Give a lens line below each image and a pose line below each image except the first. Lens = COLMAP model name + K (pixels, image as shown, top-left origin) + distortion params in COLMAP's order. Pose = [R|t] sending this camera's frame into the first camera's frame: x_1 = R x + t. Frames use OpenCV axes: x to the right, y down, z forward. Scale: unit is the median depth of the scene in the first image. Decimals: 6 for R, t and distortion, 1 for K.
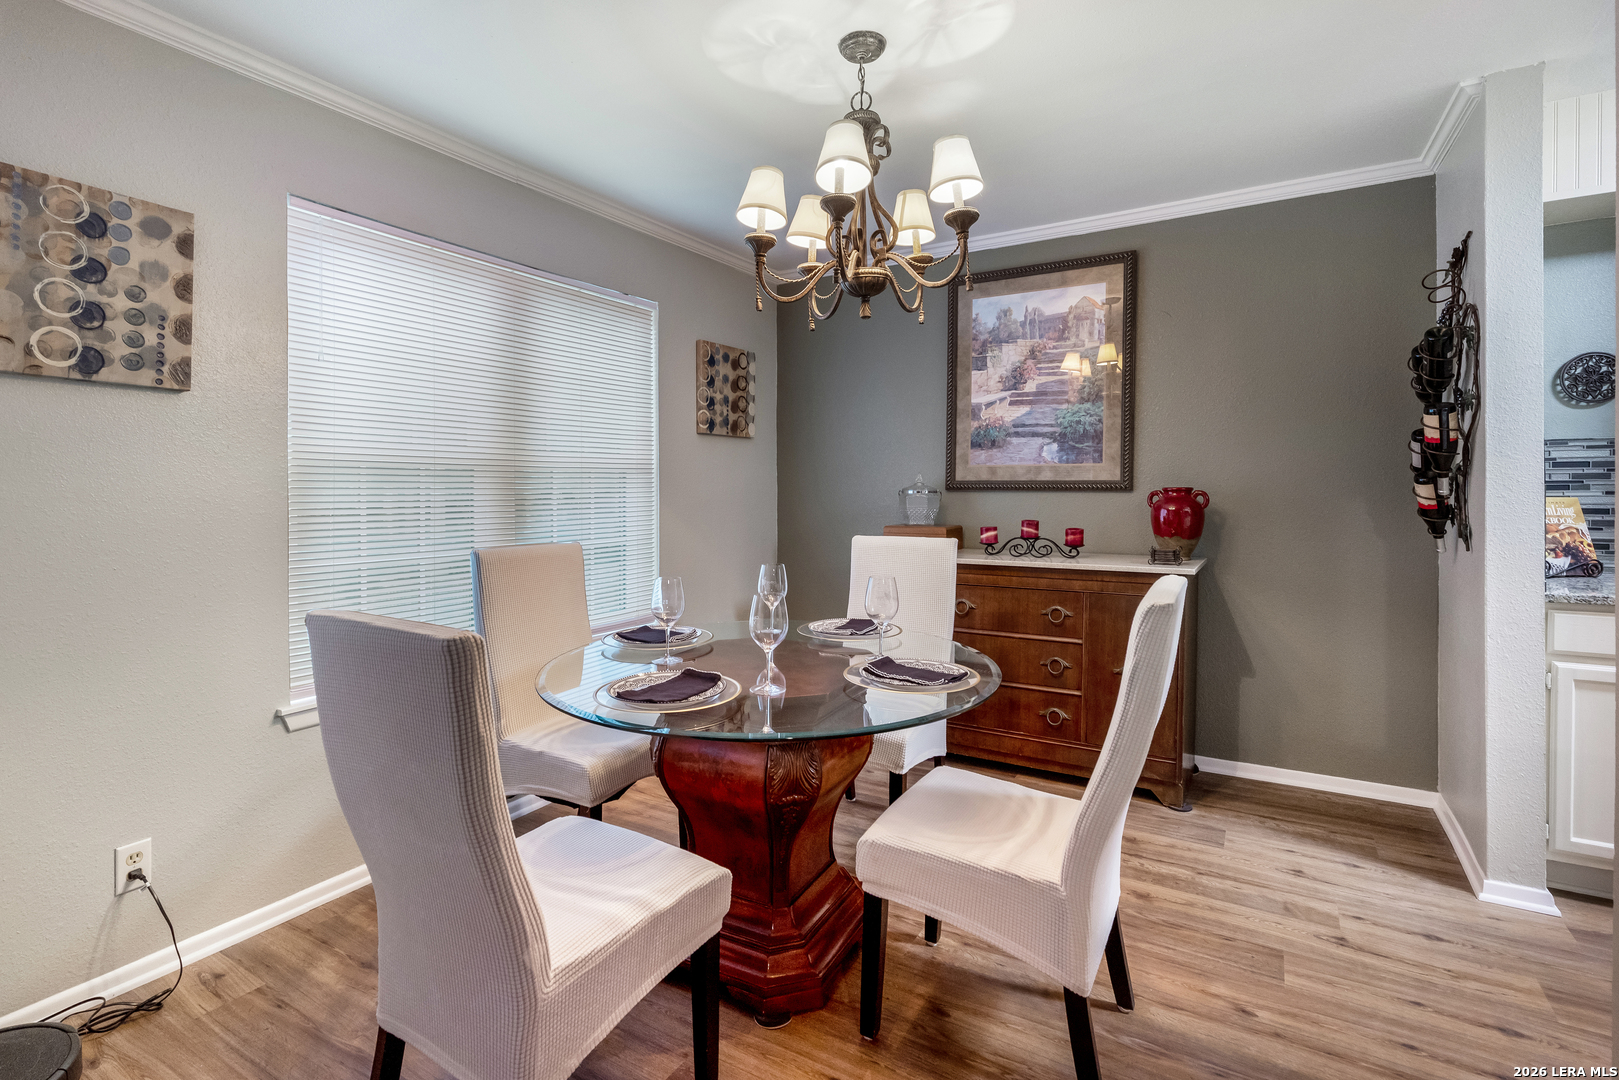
lens RADIAL K [[751.2, 0, 828.4], [0, 751.2, 511.8], [0, 0, 1]] dist [-0.001453, 0.001088]
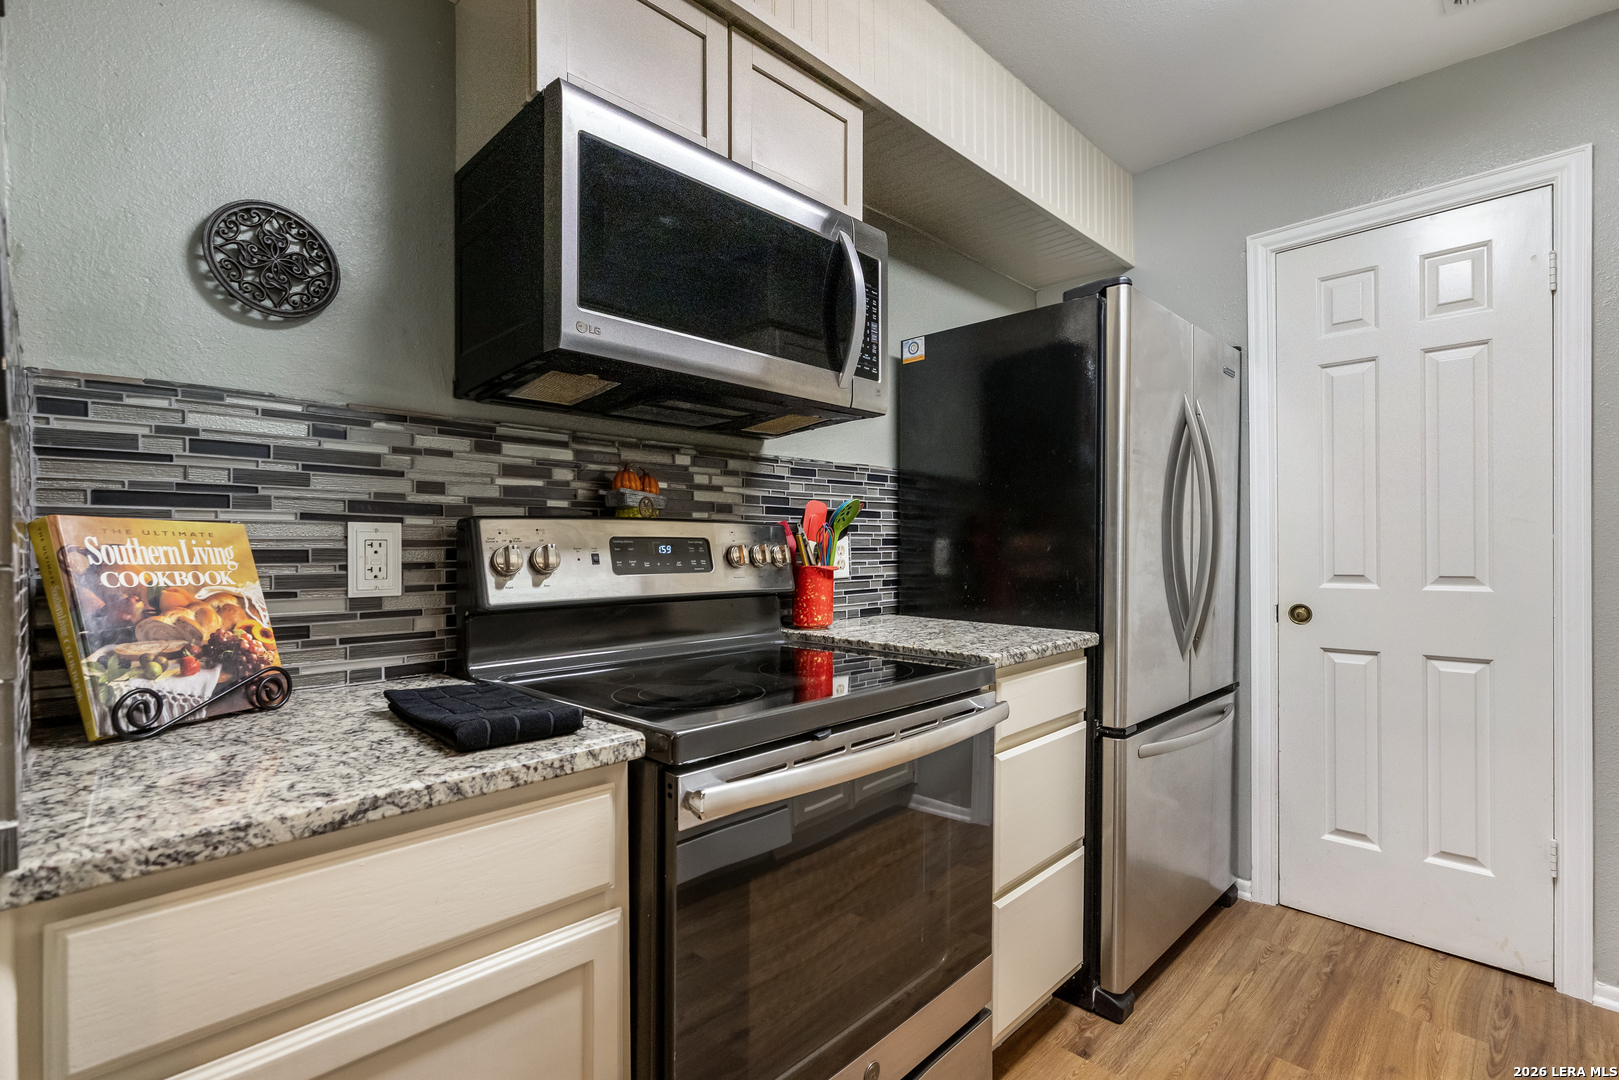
lens RADIAL K [[751.2, 0, 798.0], [0, 751.2, 541.8], [0, 0, 1]] dist [-0.001453, 0.001088]
pose [[0.257697, 0.019732, 0.966024, 0.663336], [0.029352, 0.999170, -0.028239, 0.012808], [-0.965780, 0.035632, 0.256904, 0.581556]]
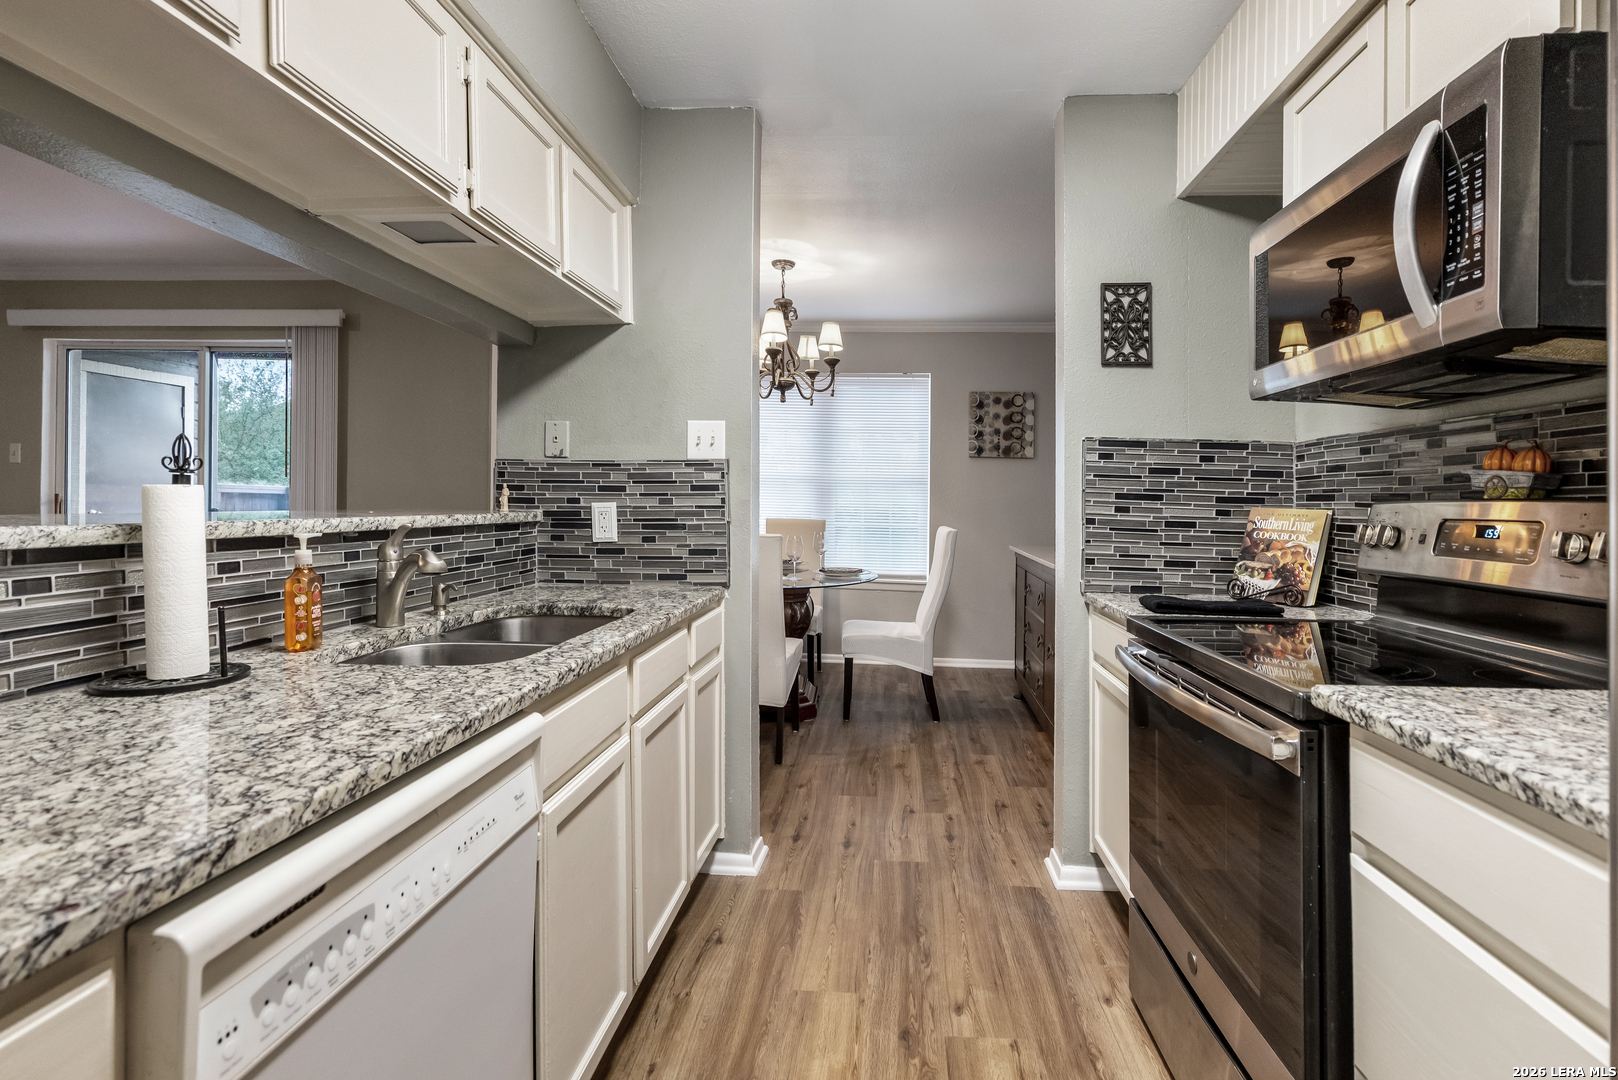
lens RADIAL K [[750.7, 0, 838.4], [0, 750.7, 547.1], [0, 0, 1]] dist [-0.001453, 0.001088]
pose [[0.451085, 0.070981, -0.889654, 1.474743], [-0.048766, 0.997303, 0.054844, 0.001902], [0.891148, 0.018645, 0.453330, 0.183386]]
